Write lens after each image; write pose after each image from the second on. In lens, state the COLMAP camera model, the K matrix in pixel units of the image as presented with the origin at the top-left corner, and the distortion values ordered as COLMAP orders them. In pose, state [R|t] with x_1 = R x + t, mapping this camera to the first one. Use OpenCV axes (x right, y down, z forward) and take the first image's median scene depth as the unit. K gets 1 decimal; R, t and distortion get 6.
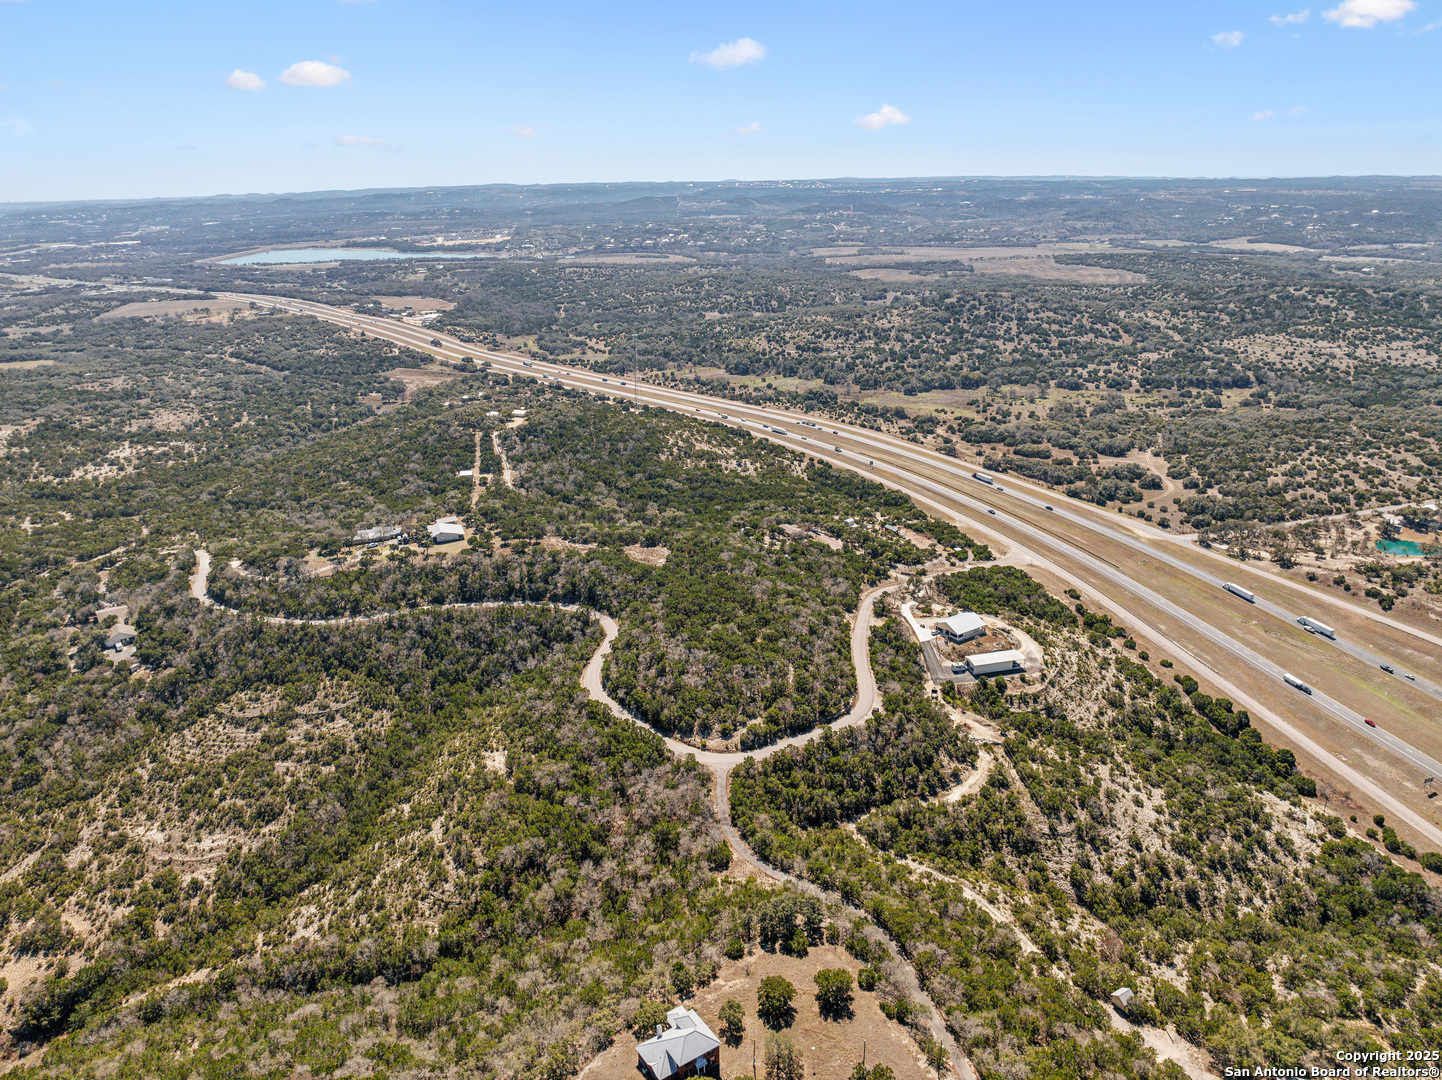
lens RADIAL K [[1037.3, 0, 720.7], [0, 1037.3, 510.7], [0, 0, 1]] dist [-0.037109, -0.001660]
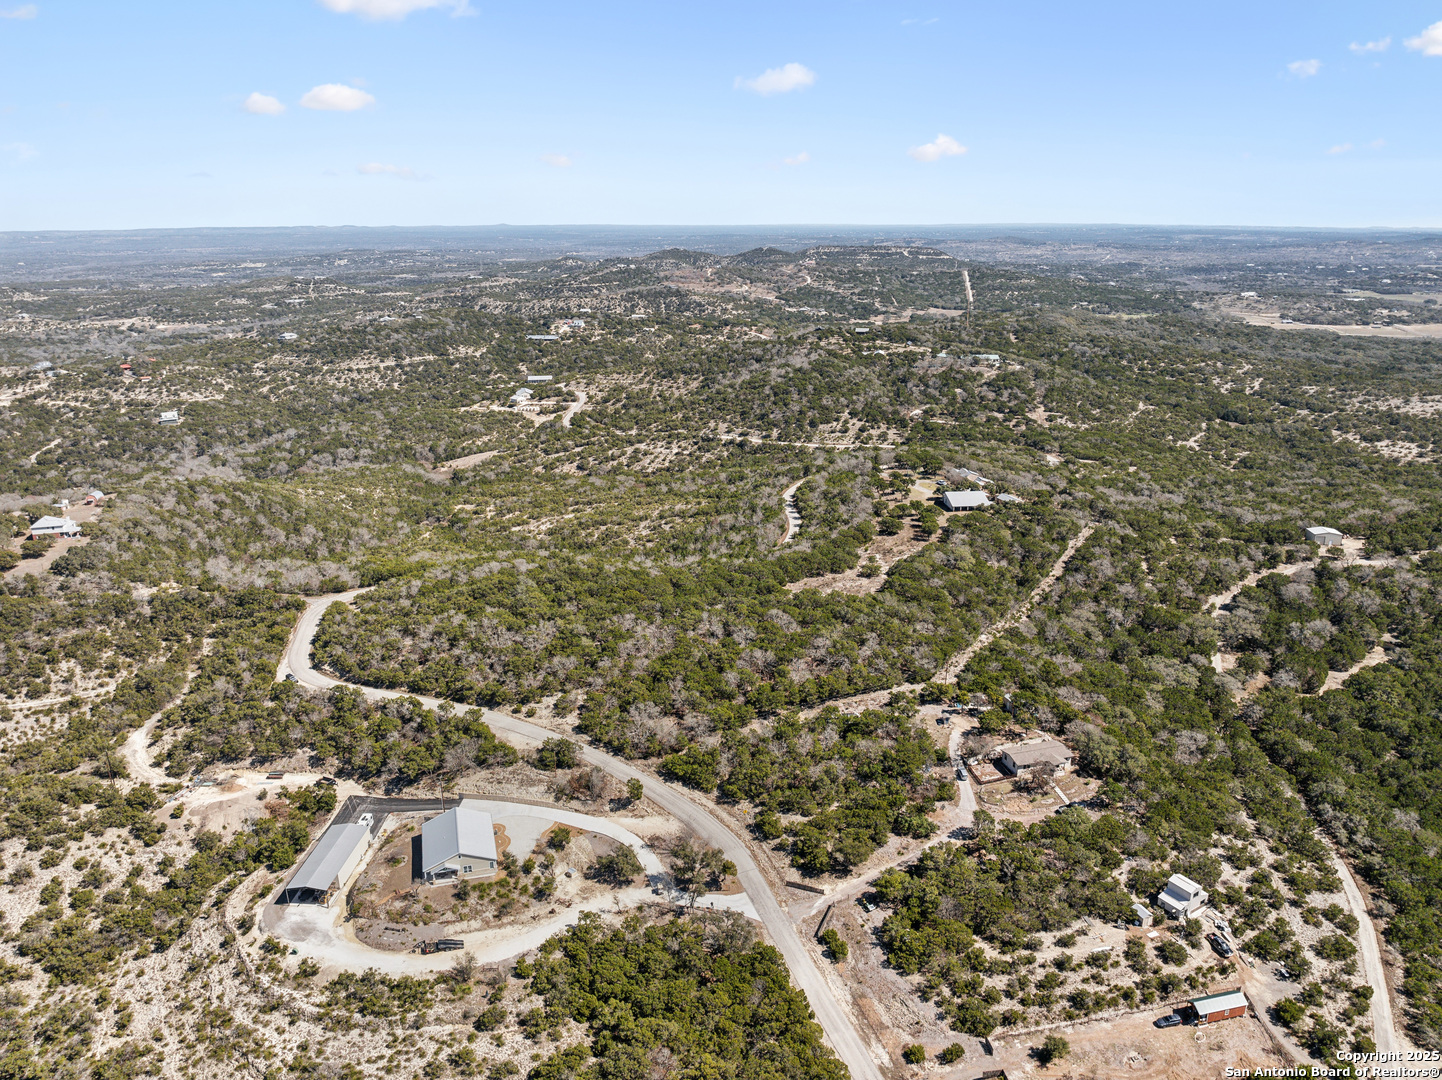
lens RADIAL K [[1028.2, 0, 724.4], [0, 1028.2, 532.9], [0, 0, 1]] dist [-0.059122, 0.028482]
pose [[-0.294550, 0.298809, -0.907719, 0.378573], [-0.296895, 0.874241, 0.384130, -0.153809], [0.908347, 0.382643, -0.168792, 0.736551]]
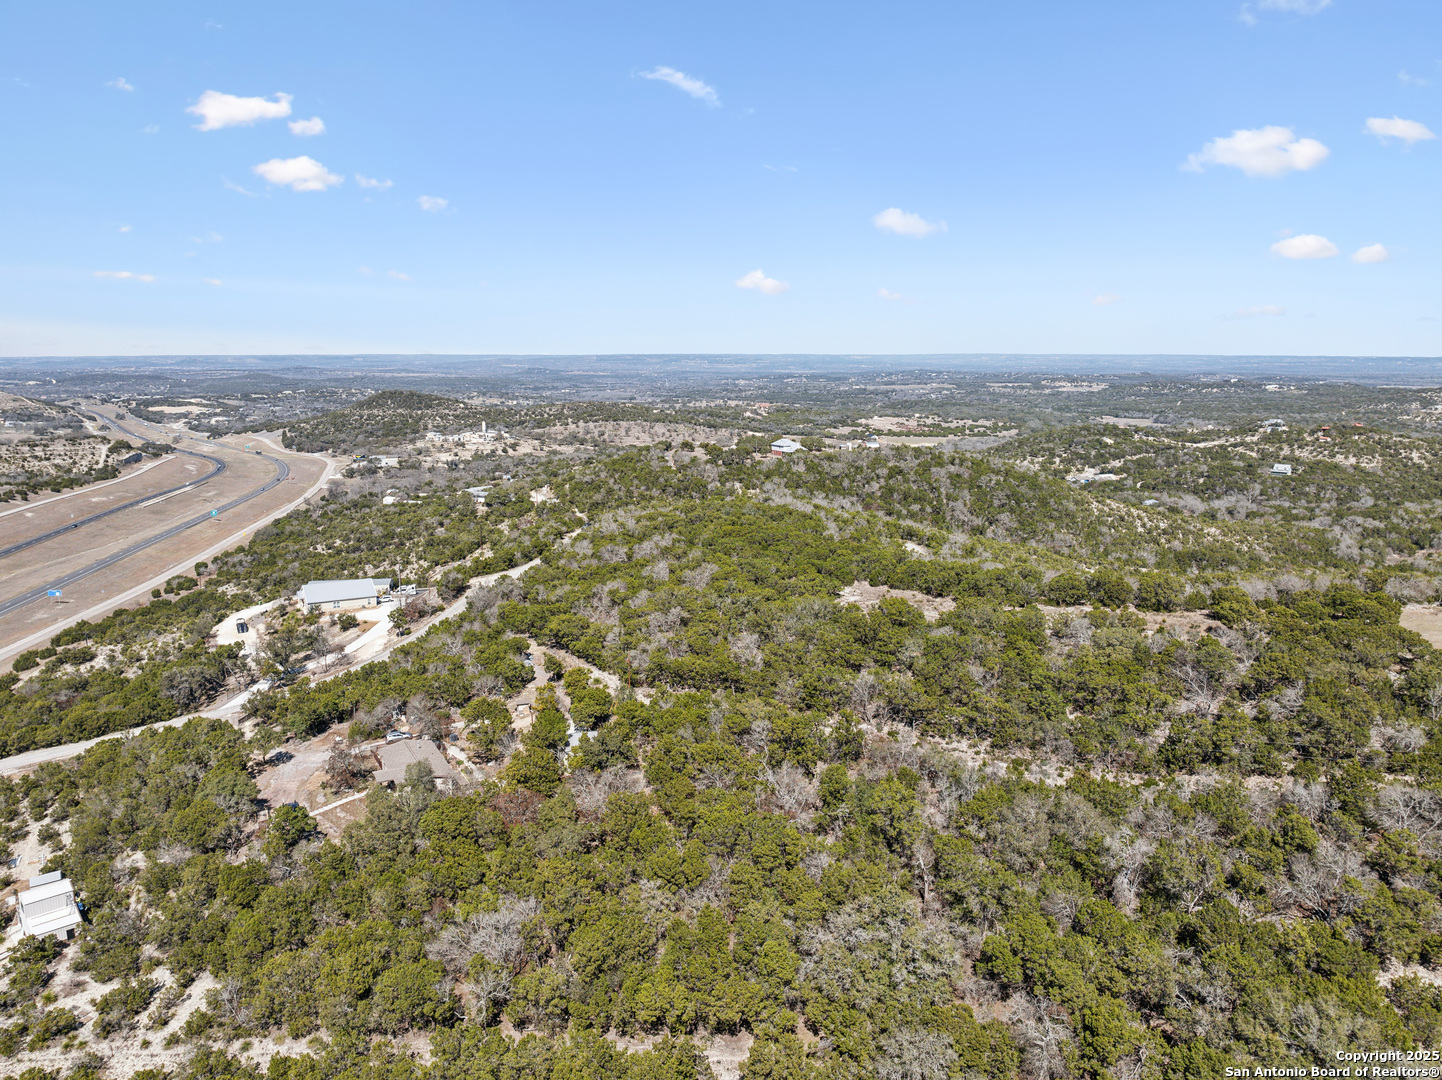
lens RADIAL K [[1030.0, 0, 723.3], [0, 1030.0, 516.5], [0, 0, 1]] dist [-0.038047, -0.006151]
pose [[-0.995874, 0.003176, 0.090696, -0.030859], [0.044822, 0.886199, 0.461131, -0.126635], [-0.078911, 0.463293, -0.882685, 0.963110]]
